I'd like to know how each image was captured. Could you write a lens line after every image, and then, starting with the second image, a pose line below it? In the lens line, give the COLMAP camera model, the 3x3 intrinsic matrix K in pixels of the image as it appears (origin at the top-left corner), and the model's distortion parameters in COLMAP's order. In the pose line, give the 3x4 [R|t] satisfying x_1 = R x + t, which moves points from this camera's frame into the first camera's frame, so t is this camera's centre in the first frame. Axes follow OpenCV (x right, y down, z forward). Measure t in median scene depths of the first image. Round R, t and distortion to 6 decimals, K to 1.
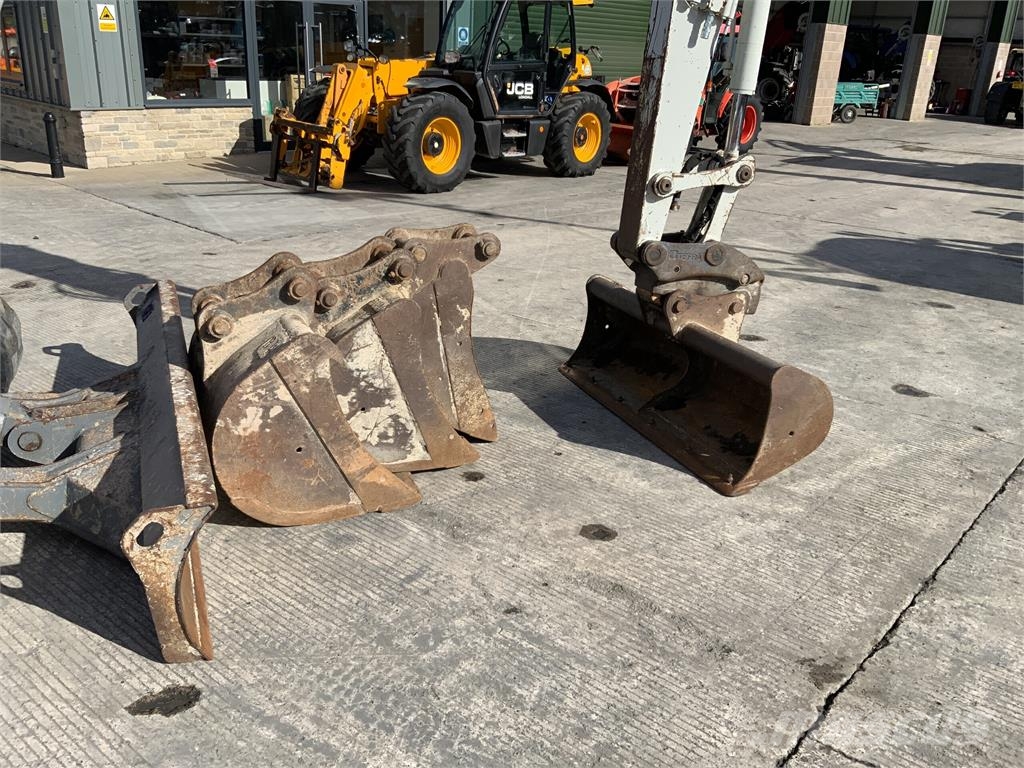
lens RADIAL K [[849.0, 0, 509.4], [0, 849.0, 375.9], [0, 0, 1]] dist [0.087626, -0.170904]
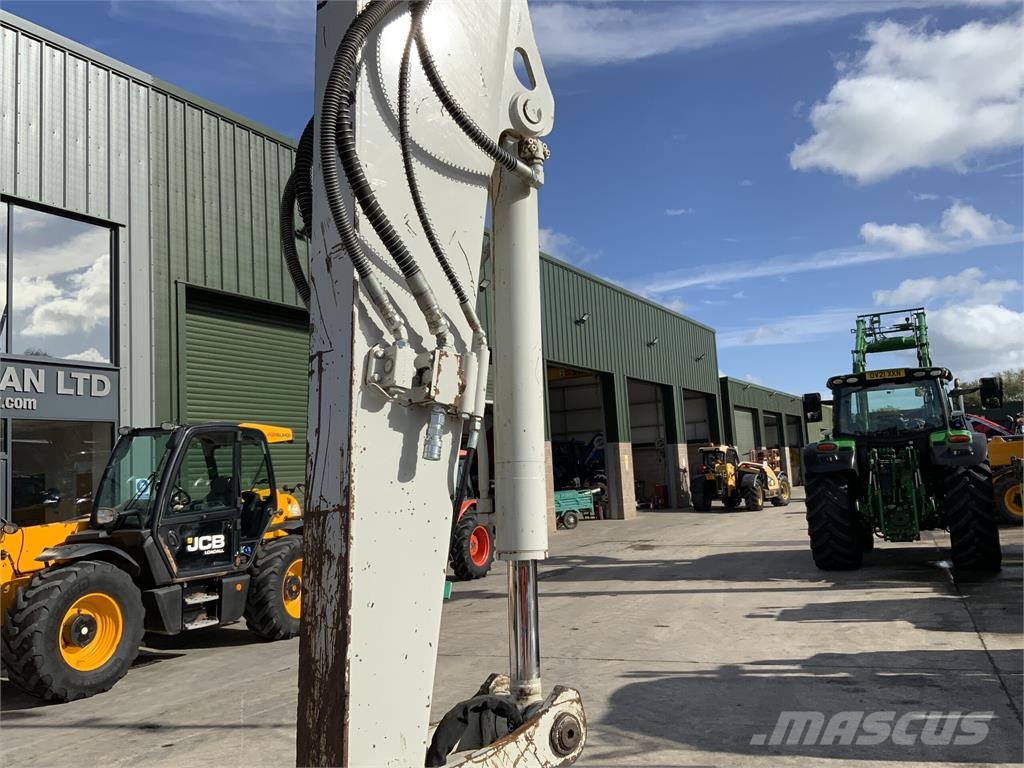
lens RADIAL K [[849.0, 0, 509.3], [0, 849.0, 376.4], [0, 0, 1]] dist [0.087626, -0.170904]
pose [[0.947572, -0.058021, 0.314229, 0.079733], [0.197360, 0.879658, -0.432724, -0.143711], [-0.251307, 0.472054, 0.844991, 0.368751]]
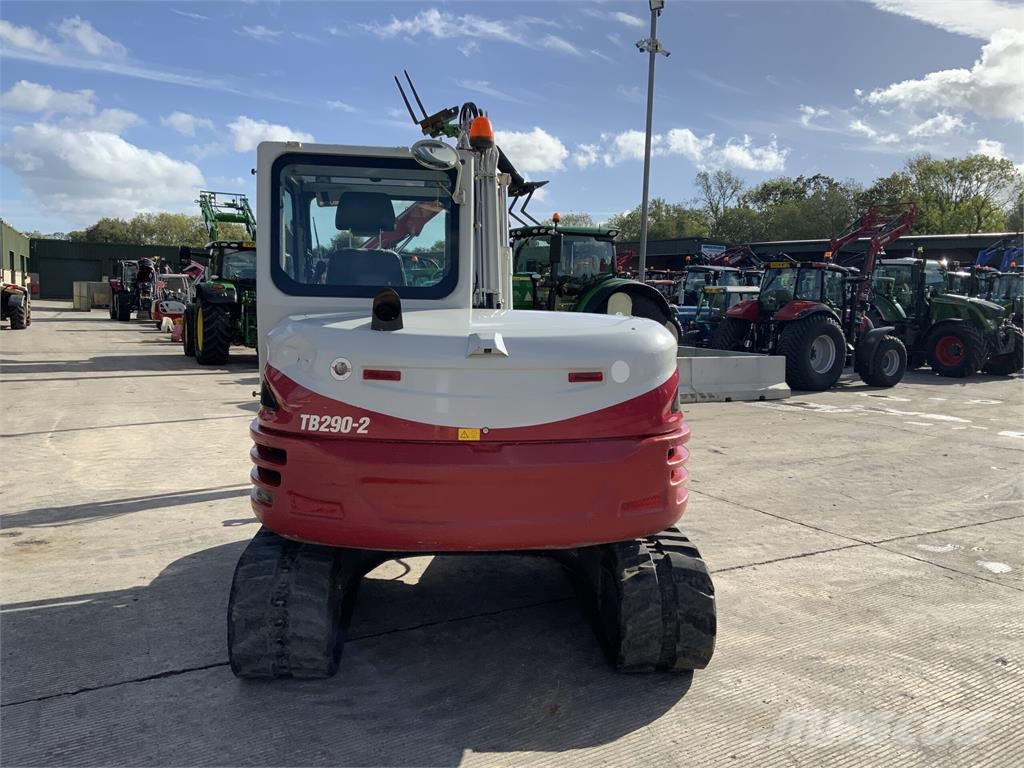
lens RADIAL K [[849.0, 0, 520.2], [0, 849.0, 376.7], [0, 0, 1]] dist [0.087626, -0.170904]
pose [[0.294197, -0.117374, 0.948510, -1.501826], [0.316349, 0.948448, 0.019245, -0.122188], [-0.901871, 0.294398, 0.316161, 0.035072]]
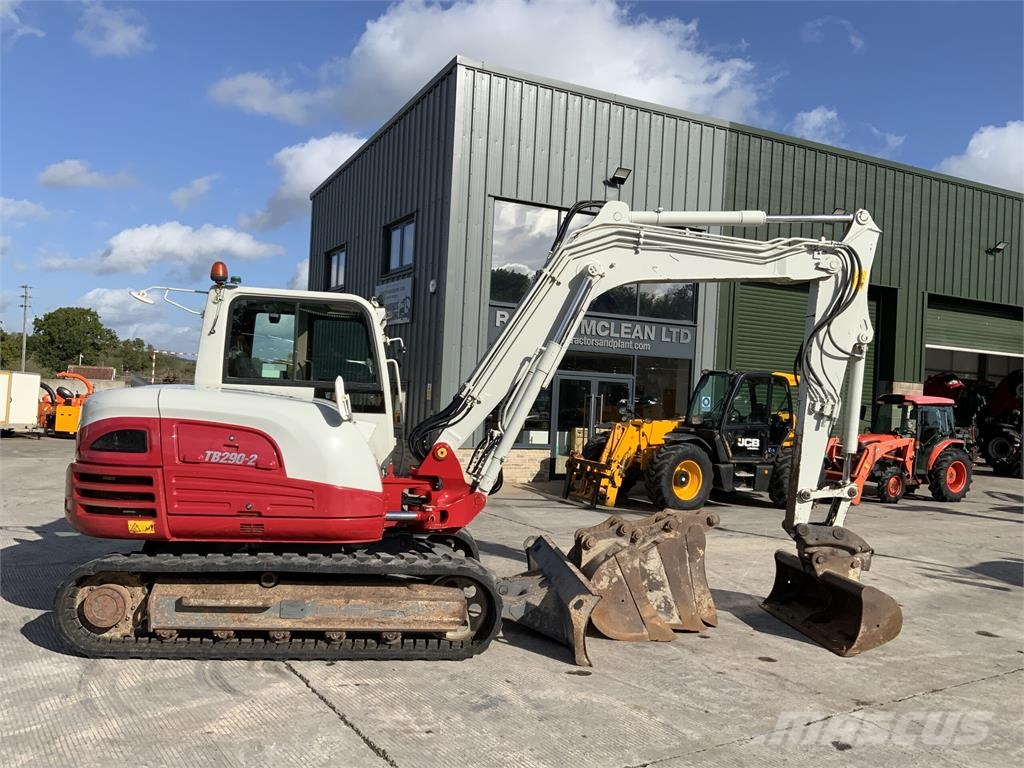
lens RADIAL K [[849.0, 0, 509.1], [0, 849.0, 379.7], [0, 0, 1]] dist [0.087626, -0.170904]
pose [[0.961348, 0.005656, -0.275277, 0.041548], [-0.109461, 0.925236, -0.363258, 0.214667], [0.252641, 0.379349, 0.890094, -0.687465]]
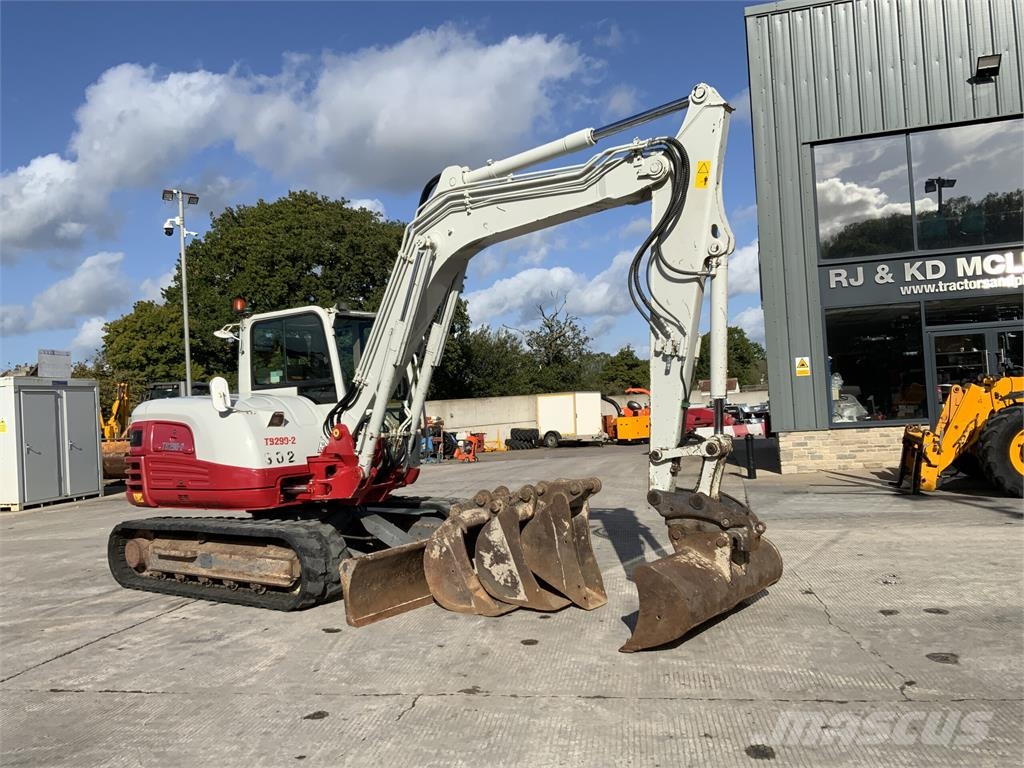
lens RADIAL K [[849.0, 0, 509.4], [0, 849.0, 377.1], [0, 0, 1]] dist [0.087626, -0.170904]
pose [[0.496045, -0.090649, -0.863552, 0.947595], [-0.232125, 0.944494, -0.232484, 0.049866], [0.836694, 0.315774, 0.447470, 0.000111]]
